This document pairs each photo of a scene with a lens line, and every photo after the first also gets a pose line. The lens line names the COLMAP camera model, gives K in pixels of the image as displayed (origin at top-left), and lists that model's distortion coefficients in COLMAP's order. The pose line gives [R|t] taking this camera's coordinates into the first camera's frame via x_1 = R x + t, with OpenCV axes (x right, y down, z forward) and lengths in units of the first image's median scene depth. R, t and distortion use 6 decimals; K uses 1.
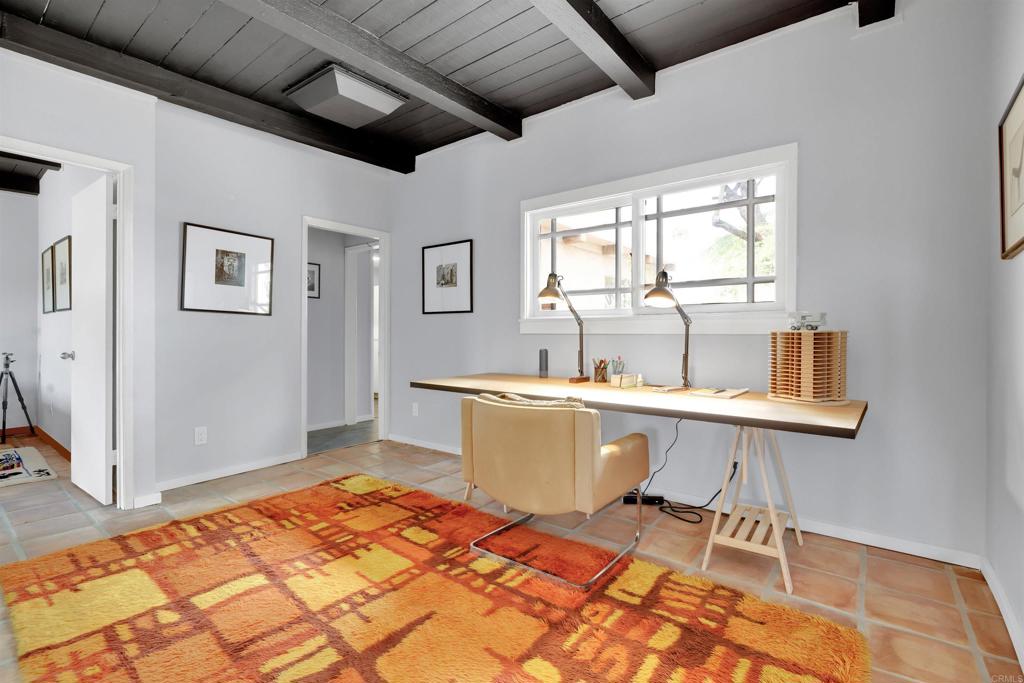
lens RADIAL K [[477.3, 0, 515.3], [0, 477.3, 334.4], [0, 0, 1]] dist [-0.014557, -0.000547]
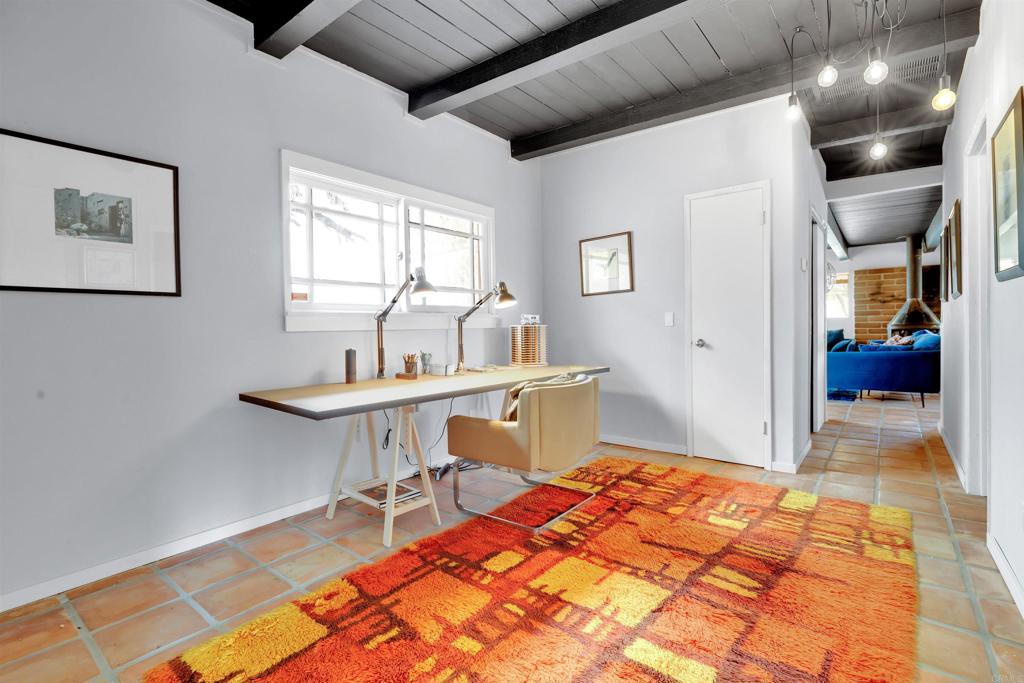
lens RADIAL K [[477.3, 0, 516.1], [0, 477.3, 337.6], [0, 0, 1]] dist [-0.014557, -0.000547]
pose [[-0.005556, -0.021695, 0.999749, -1.049300], [0.019214, 0.999578, 0.021799, -0.002739], [-0.999800, 0.019330, -0.005137, 0.965954]]
